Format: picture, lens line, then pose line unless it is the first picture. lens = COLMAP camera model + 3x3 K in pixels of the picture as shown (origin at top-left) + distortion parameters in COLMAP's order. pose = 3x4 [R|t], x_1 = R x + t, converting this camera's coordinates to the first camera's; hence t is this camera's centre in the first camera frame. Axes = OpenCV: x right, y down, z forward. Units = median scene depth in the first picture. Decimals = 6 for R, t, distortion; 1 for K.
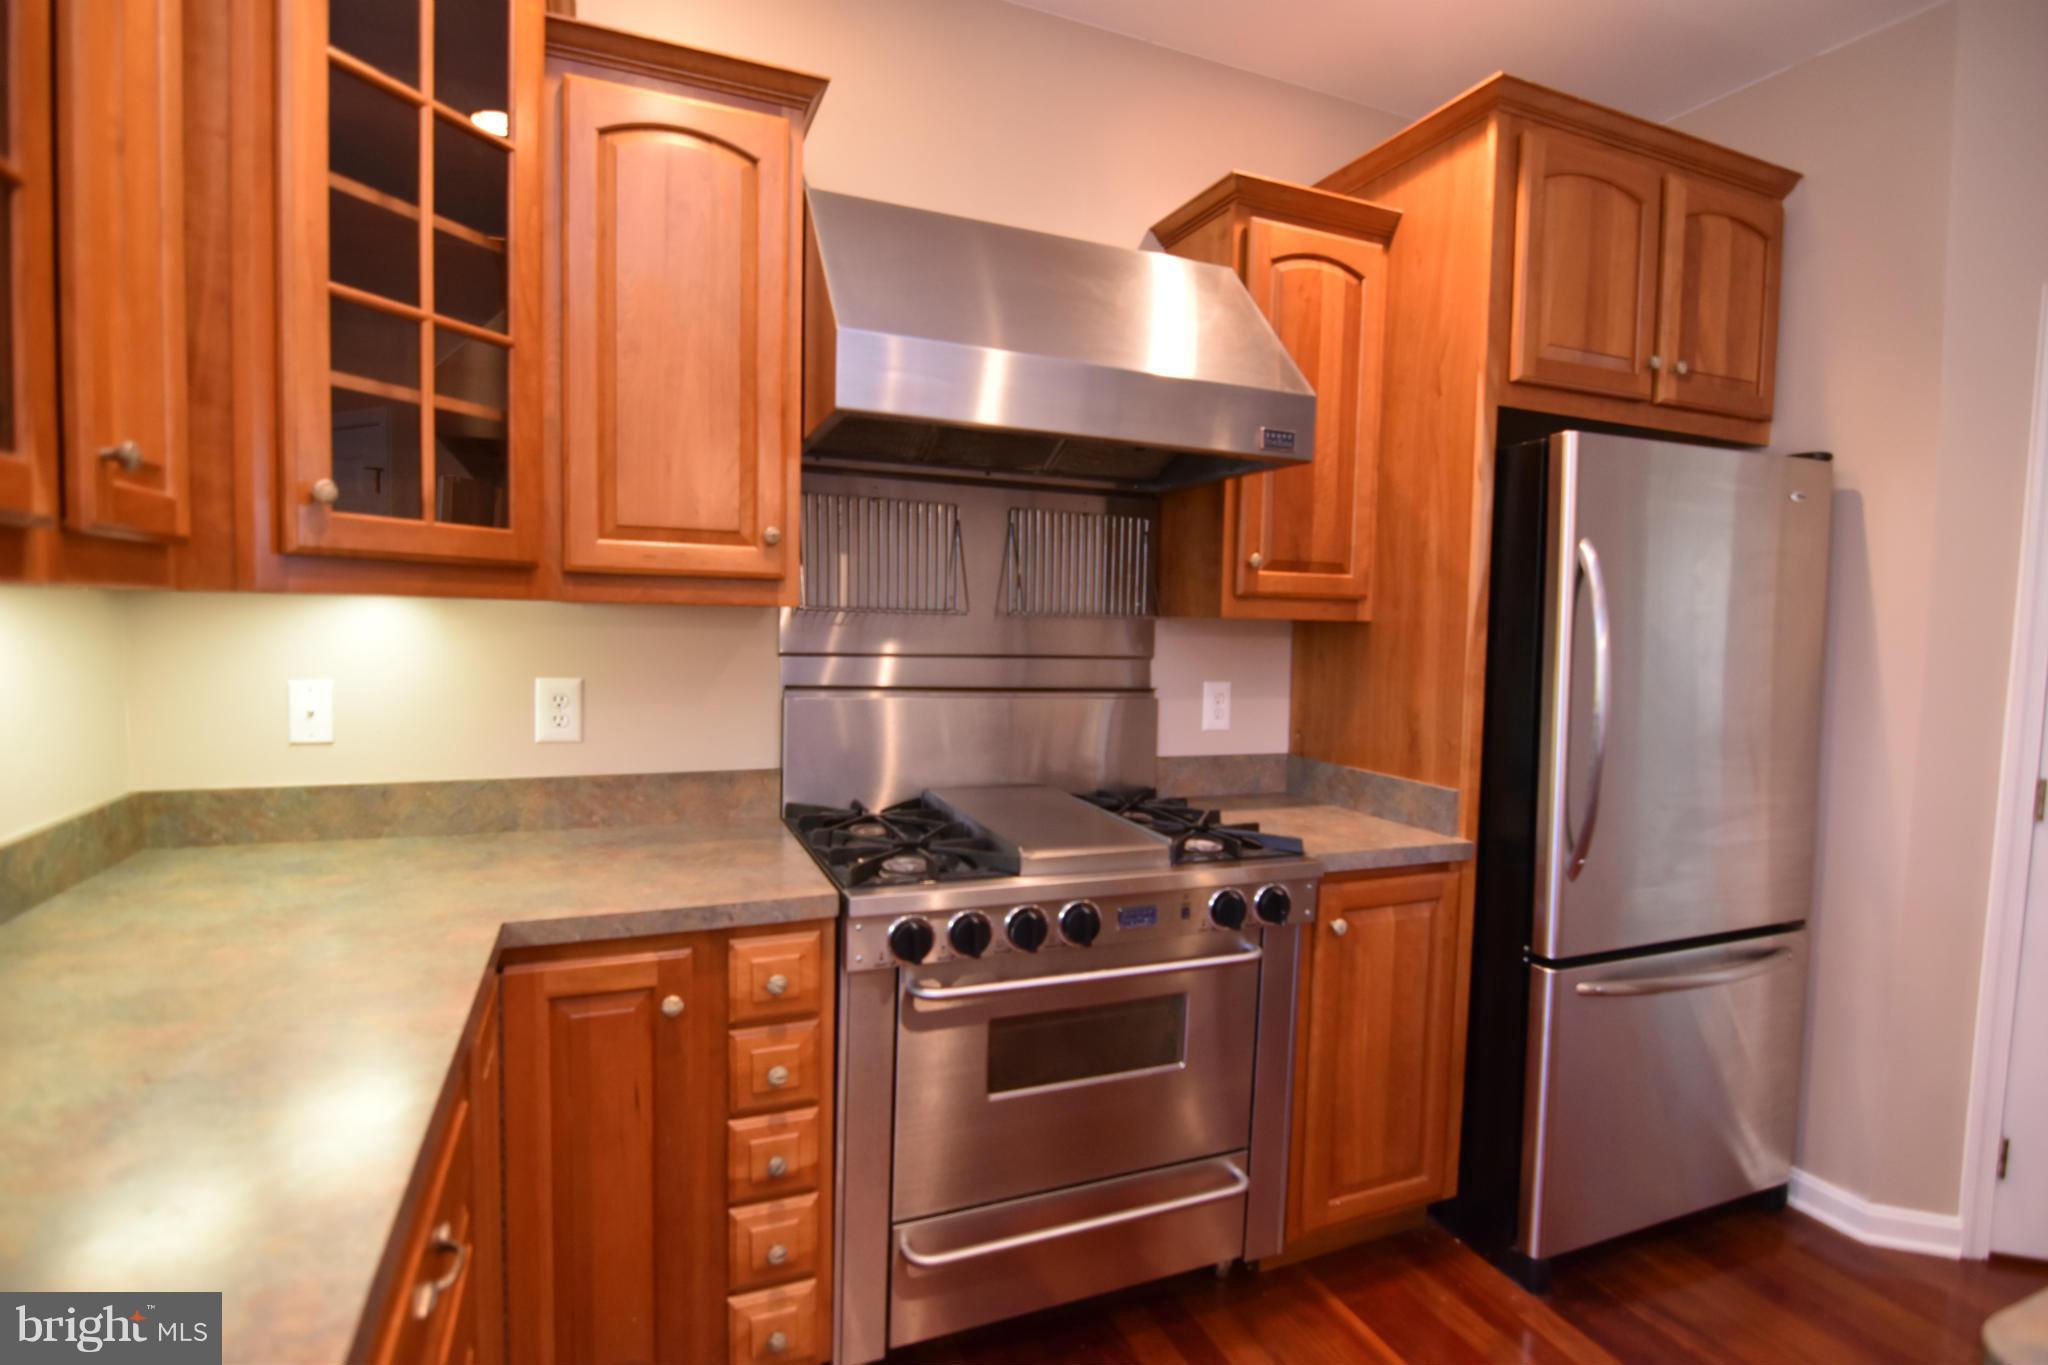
lens RADIAL K [[998.1, 0, 1034.3], [0, 998.1, 680.6], [0, 0, 1]] dist [-0.016292, -0.002886]
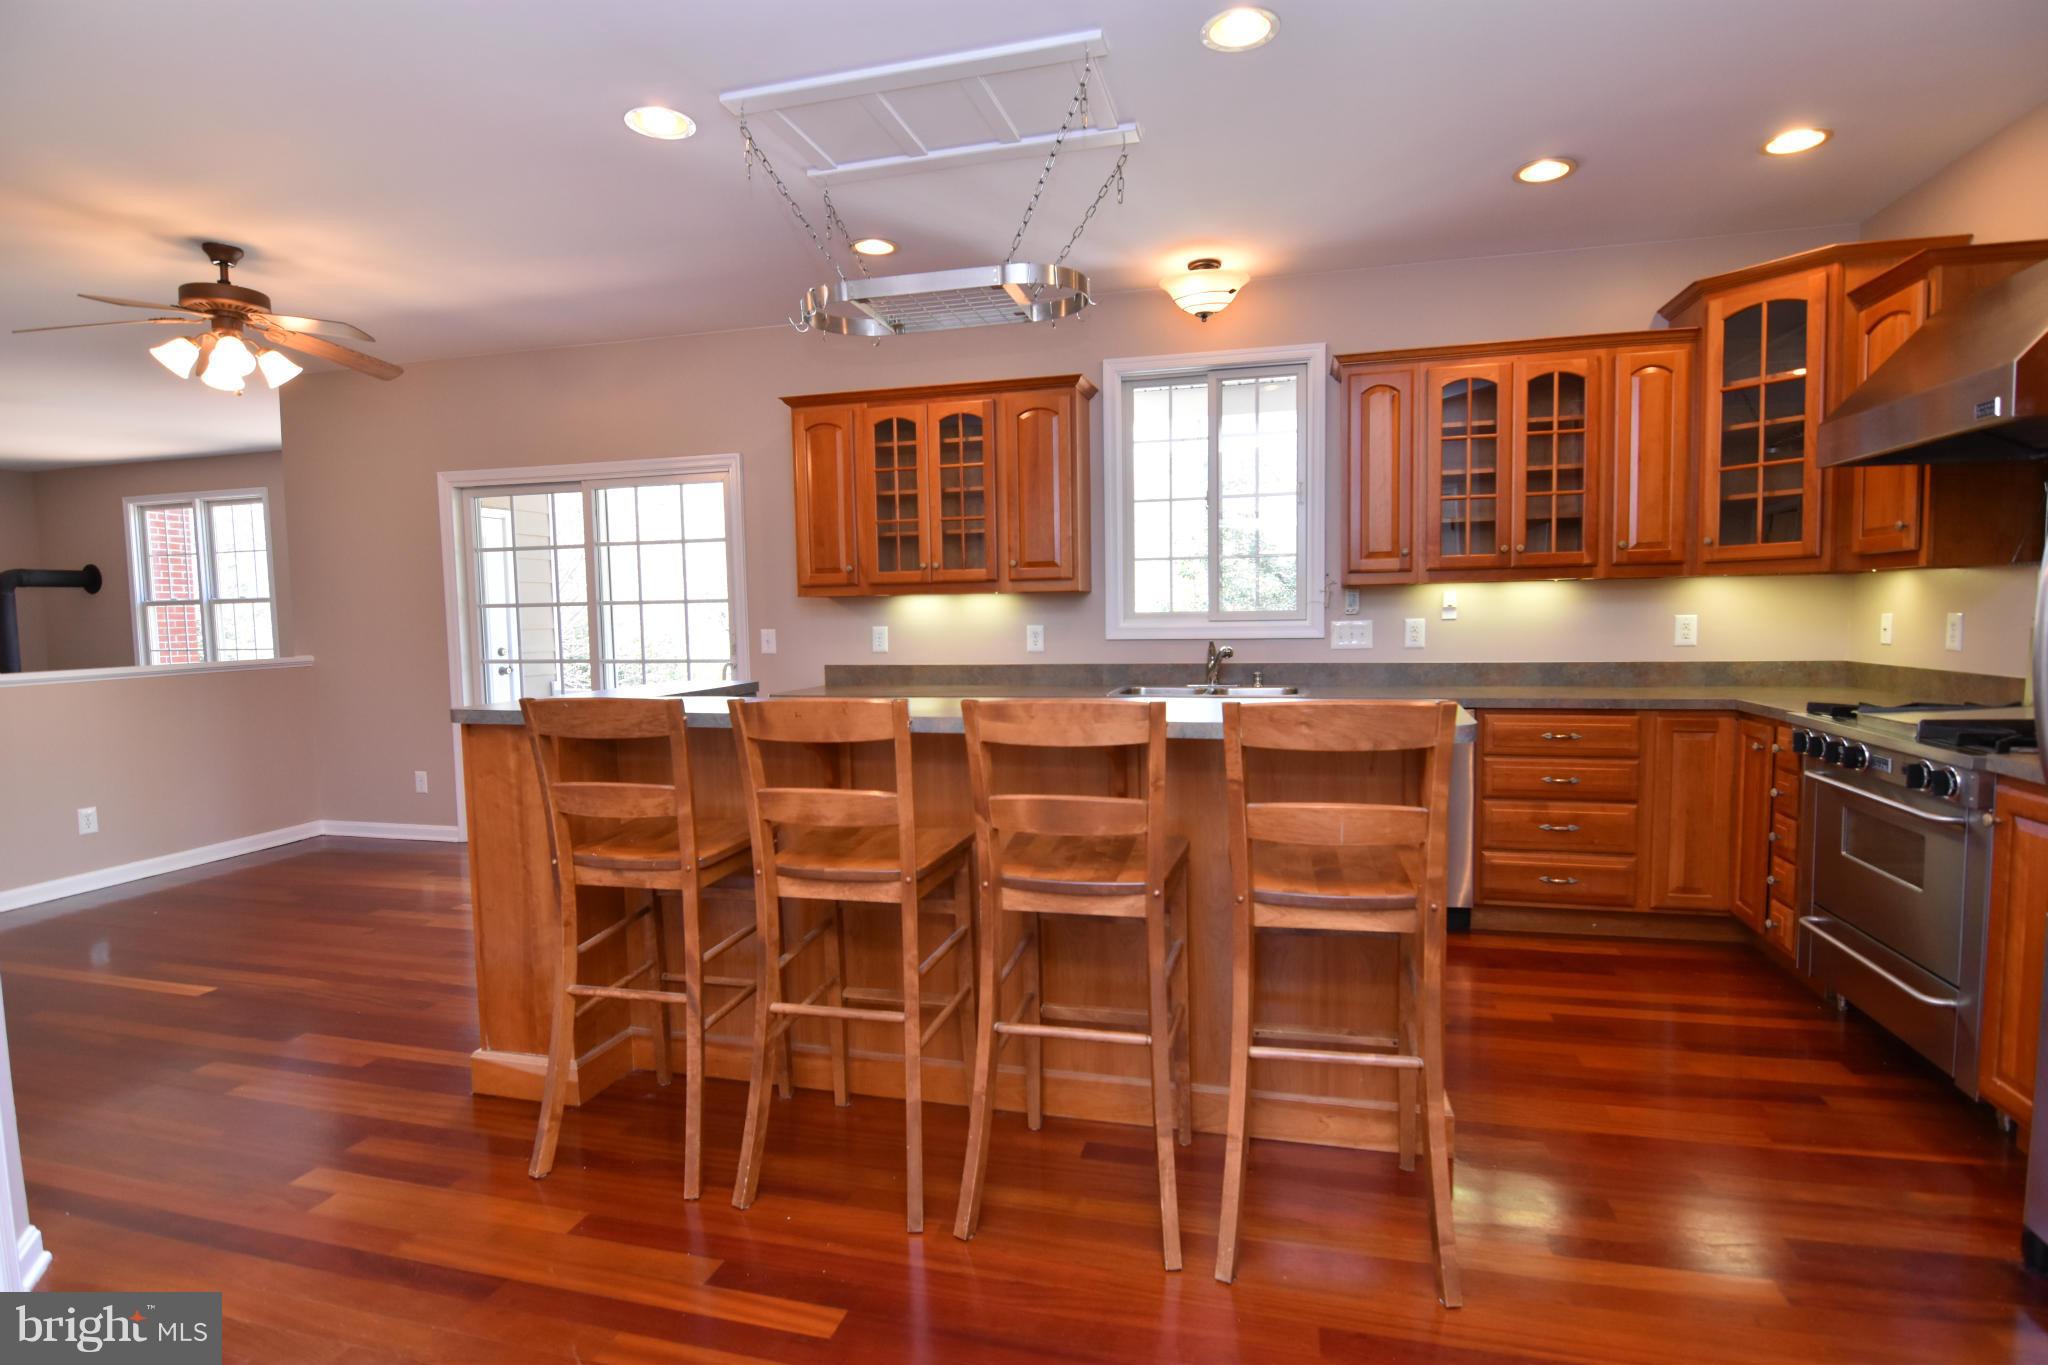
lens RADIAL K [[998.1, 0, 1062.1], [0, 998.1, 663.9], [0, 0, 1]] dist [-0.016292, -0.002886]
pose [[-0.605596, 0.041514, -0.794689, 2.096060], [-0.043577, 0.995410, 0.085208, 0.002083], [0.794578, 0.086231, -0.601007, 0.967092]]
